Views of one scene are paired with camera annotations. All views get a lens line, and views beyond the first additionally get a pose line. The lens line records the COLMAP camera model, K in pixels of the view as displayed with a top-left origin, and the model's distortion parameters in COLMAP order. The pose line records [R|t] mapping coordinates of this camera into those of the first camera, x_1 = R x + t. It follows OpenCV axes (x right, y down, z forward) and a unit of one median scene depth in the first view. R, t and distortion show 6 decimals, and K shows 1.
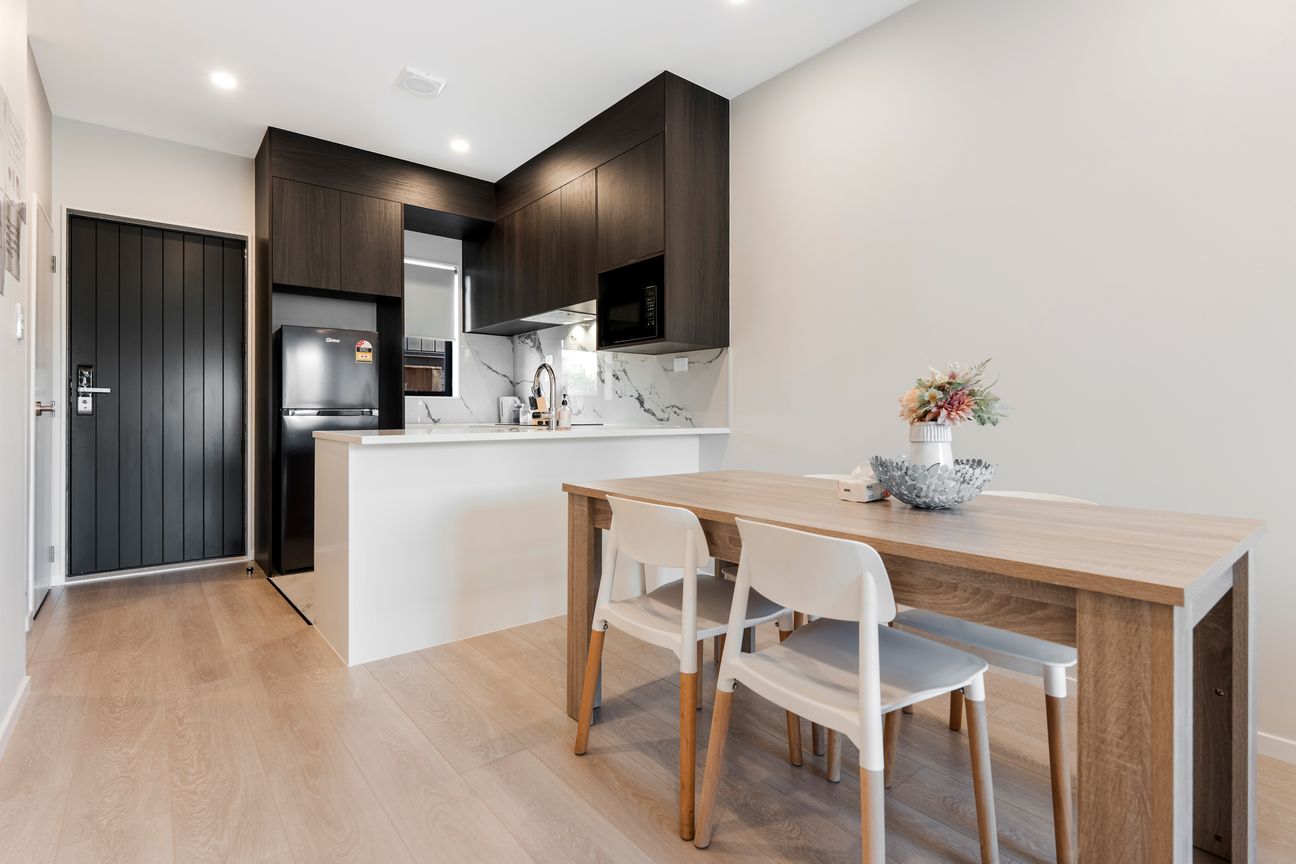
lens RADIAL K [[624.9, 0, 650.3], [0, 624.9, 424.3], [0, 0, 1]] dist [0.017206, 0.000359]
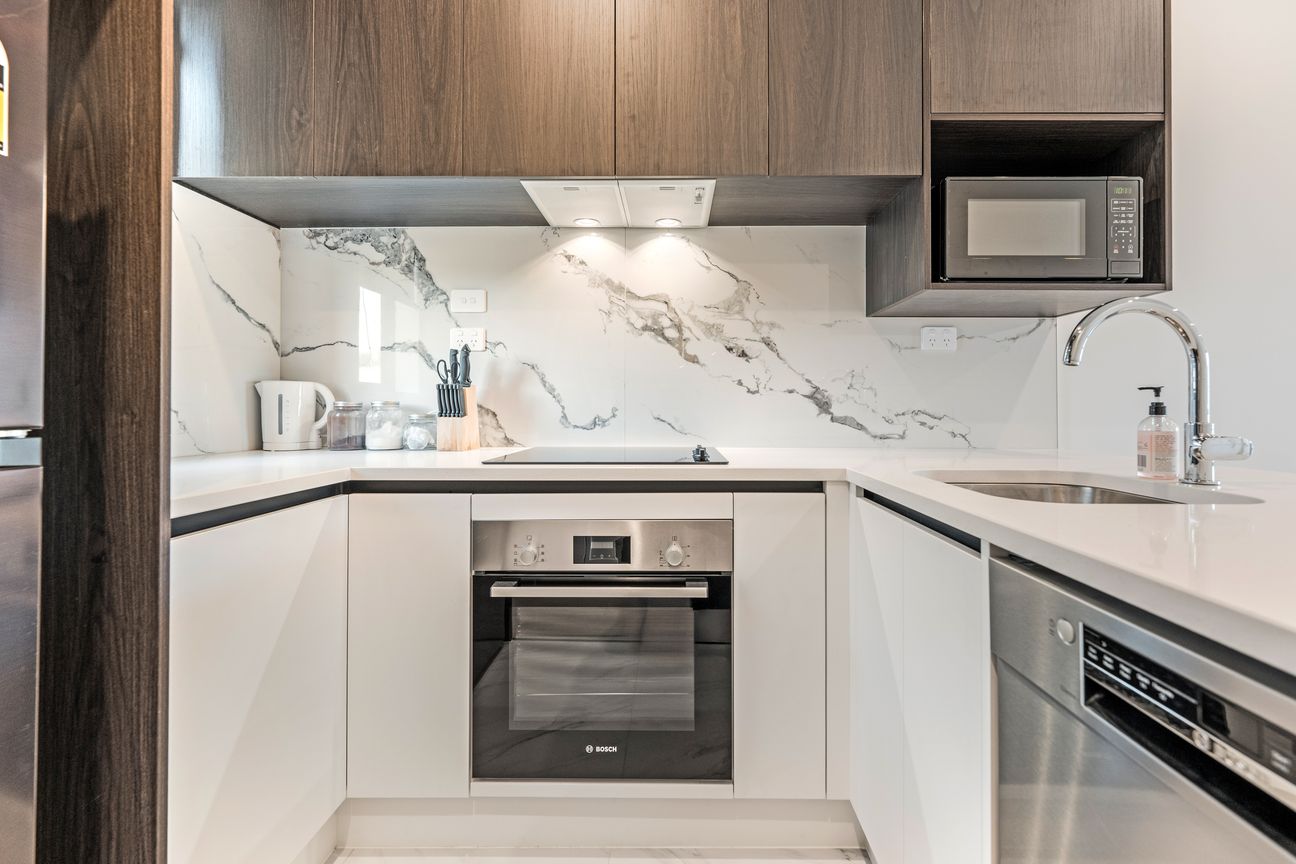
lens RADIAL K [[571.4, 0, 672.9], [0, 571.4, 412.2], [0, 0, 1]] dist [-0.002086, -0.000040]
pose [[0.629587, -0.003404, 0.776923, -0.460929], [0.013691, 0.999884, -0.006714, -0.026694], [-0.776810, 0.014864, 0.629560, 0.787247]]
